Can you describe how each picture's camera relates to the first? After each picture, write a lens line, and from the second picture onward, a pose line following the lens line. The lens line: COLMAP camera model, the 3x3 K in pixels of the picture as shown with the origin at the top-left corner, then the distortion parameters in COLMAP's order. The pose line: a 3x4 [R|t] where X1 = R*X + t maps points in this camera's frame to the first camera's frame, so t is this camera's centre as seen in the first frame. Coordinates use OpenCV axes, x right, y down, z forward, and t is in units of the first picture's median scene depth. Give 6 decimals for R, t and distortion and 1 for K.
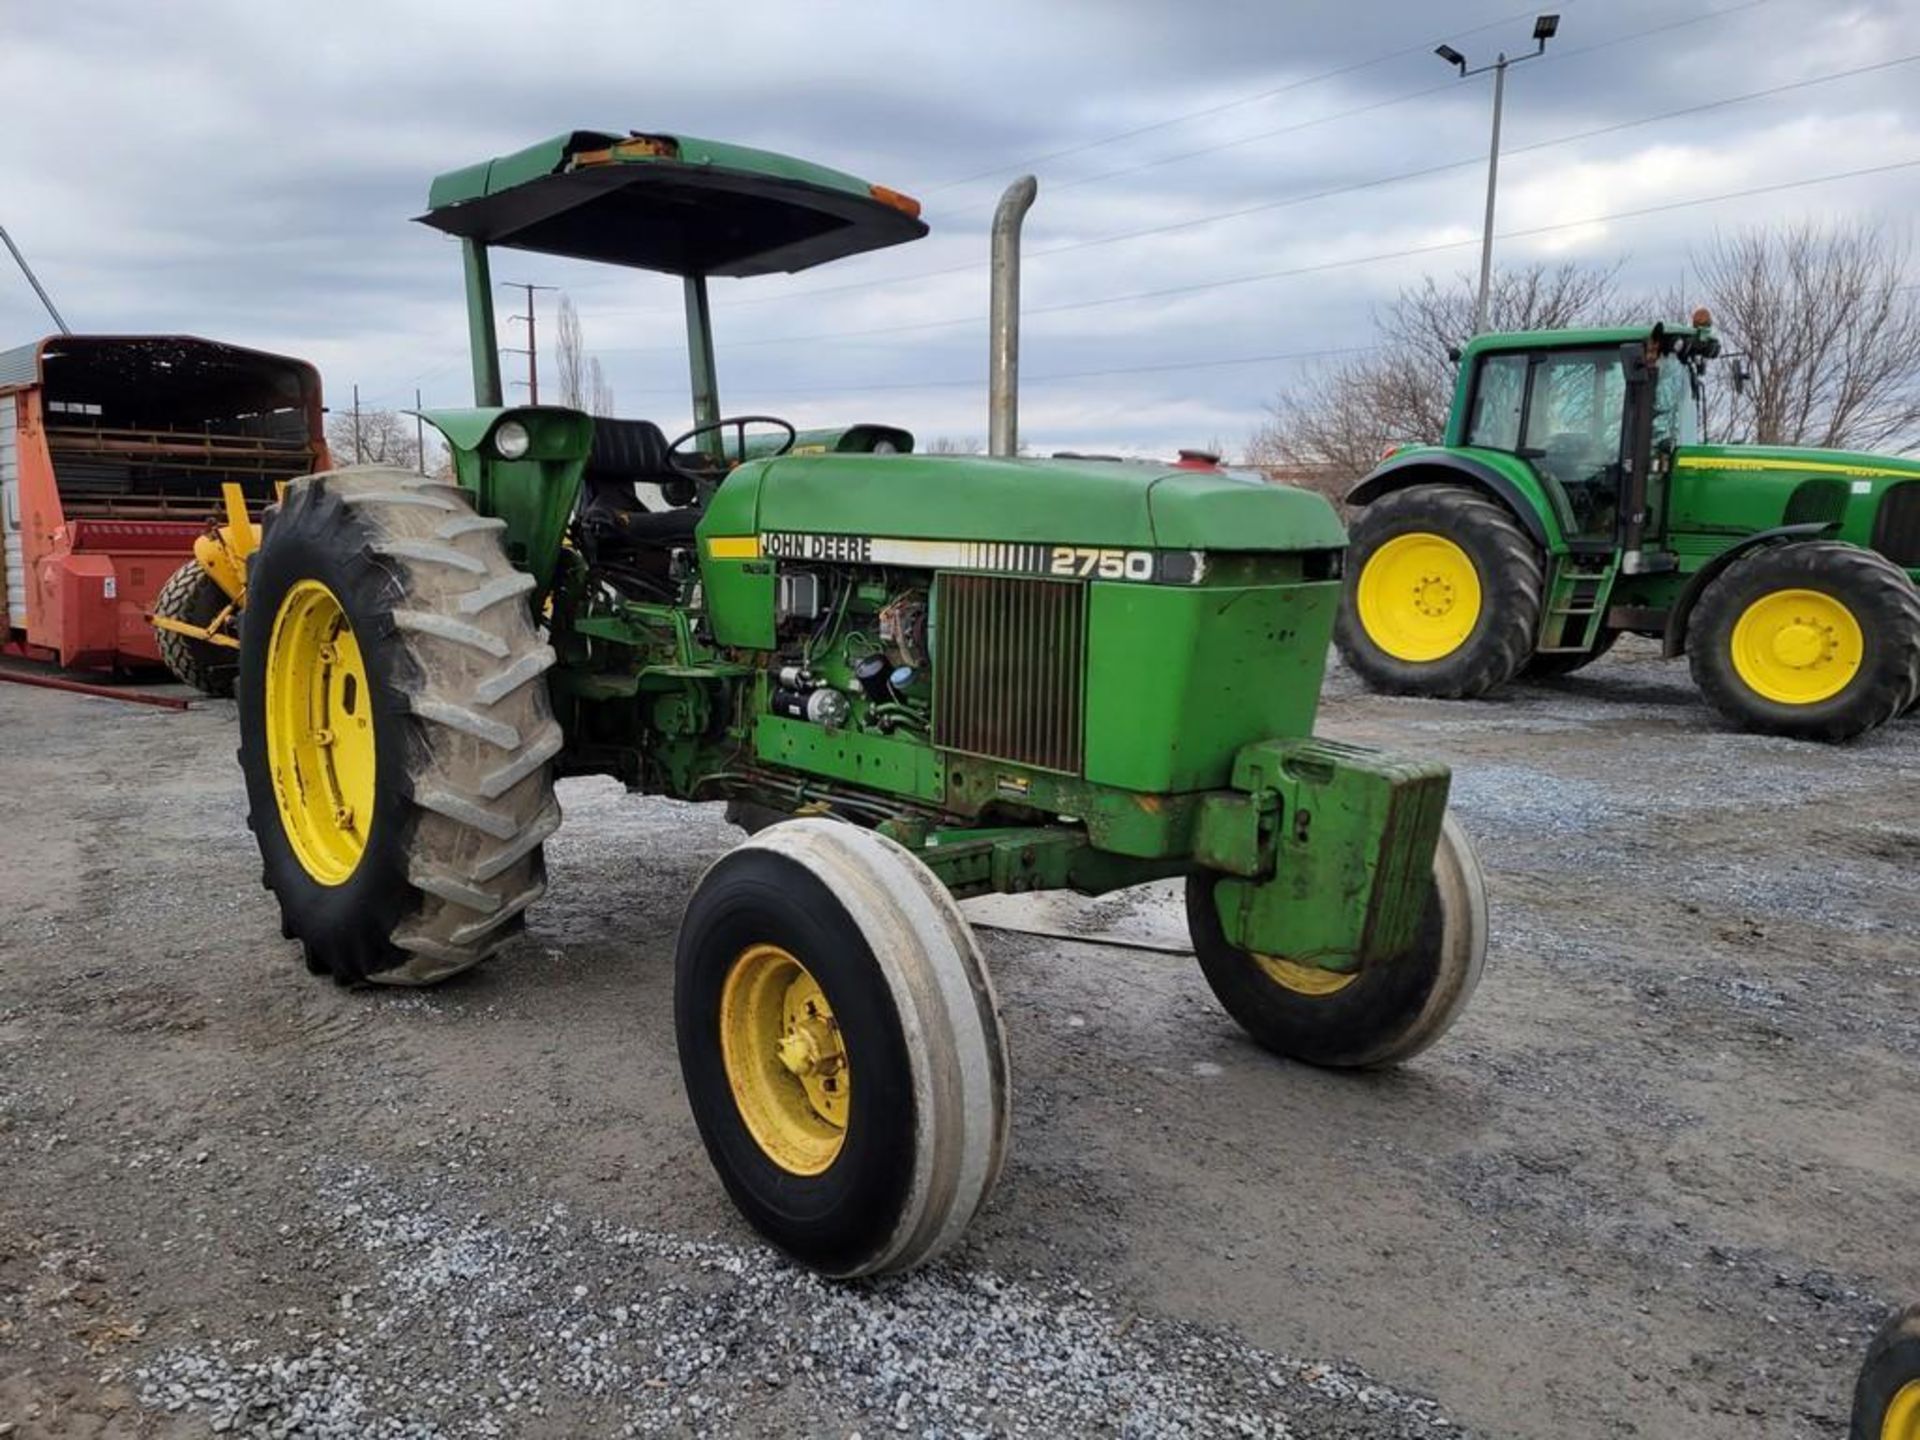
lens RADIAL K [[1565.9, 0, 910.6], [0, 1565.9, 697.3], [0, 0, 1]] dist [0.086474, 0.003590]
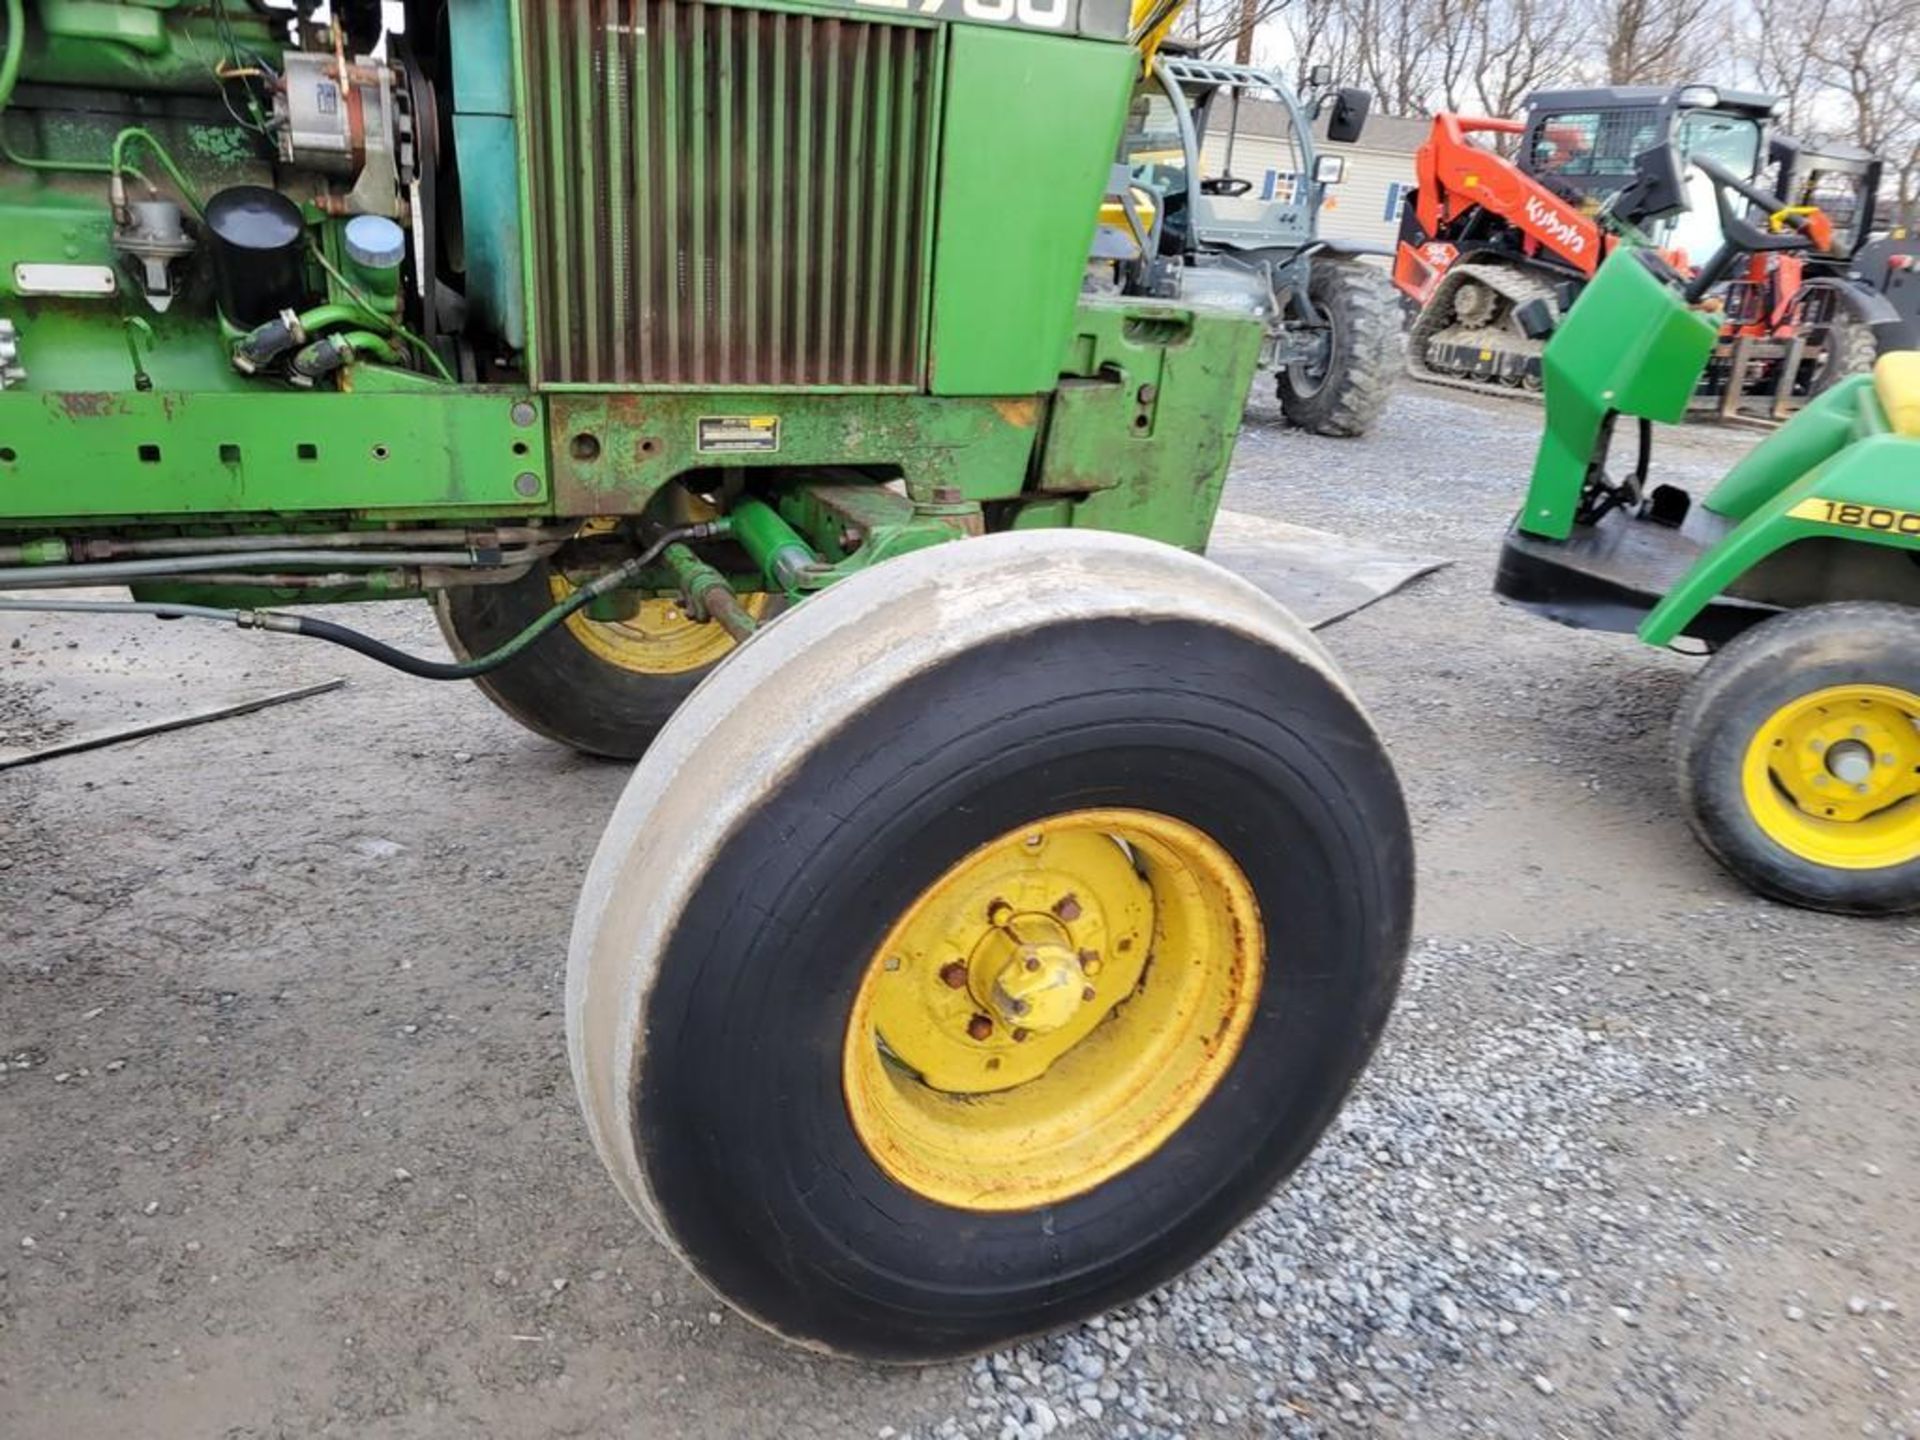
lens RADIAL K [[1462.2, 0, 960.0], [0, 1462.2, 720.0], [0, 0, 1]] dist [0.075570, -0.058207]
pose [[0.254634, -0.333312, 0.907780, -0.410171], [0.067222, 0.942553, 0.327224, -0.011939], [-0.964698, -0.022299, 0.262412, 0.782380]]
